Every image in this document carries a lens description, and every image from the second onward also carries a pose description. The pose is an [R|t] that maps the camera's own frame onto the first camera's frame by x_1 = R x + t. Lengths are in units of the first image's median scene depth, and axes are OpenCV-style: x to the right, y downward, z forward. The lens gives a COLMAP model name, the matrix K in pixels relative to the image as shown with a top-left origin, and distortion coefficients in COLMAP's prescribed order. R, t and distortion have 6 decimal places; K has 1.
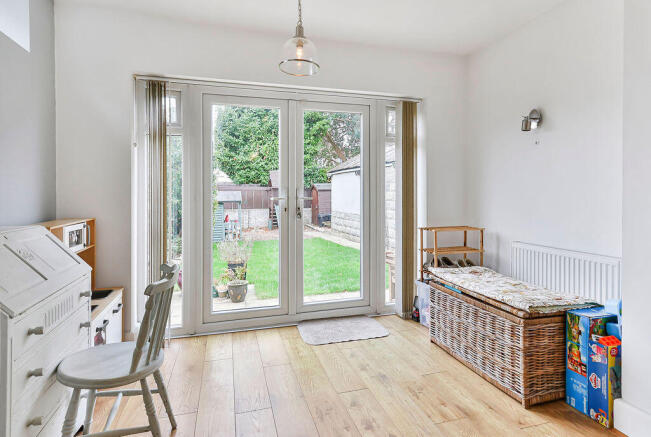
lens RADIAL K [[341.9, 0, 324.9], [0, 341.9, 198.8], [0, 0, 1]] dist [0.002504, 0.000458]
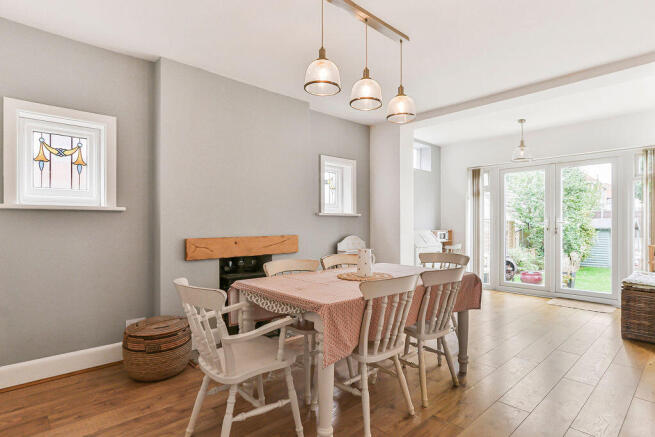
lens RADIAL K [[334.1, 0, 329.3], [0, 334.1, 228.2], [0, 0, 1]] dist [0.001935, 0.000290]
pose [[0.436585, 0.014872, -0.899540, 0.844196], [-0.006586, 0.999889, 0.013334, 0.012948], [0.899639, 0.000103, 0.436634, -0.649161]]
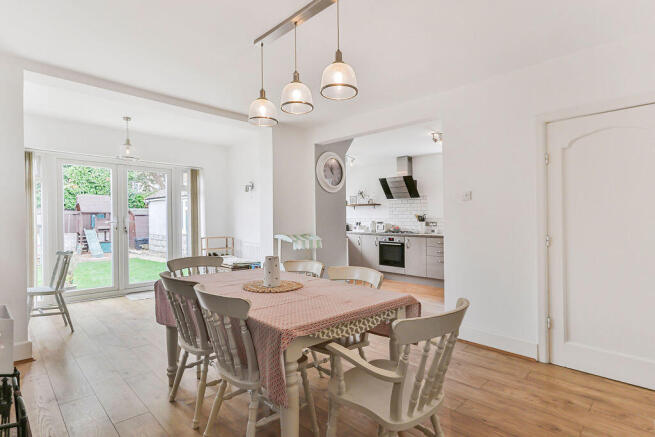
lens RADIAL K [[334.1, 0, 329.3], [0, 334.1, 228.2], [0, 0, 1]] dist [0.001935, 0.000290]
pose [[0.872247, -0.010710, 0.488948, -0.003521], [0.002850, 0.999855, 0.016817, 0.002863], [-0.489057, -0.013276, 0.872151, -0.908846]]
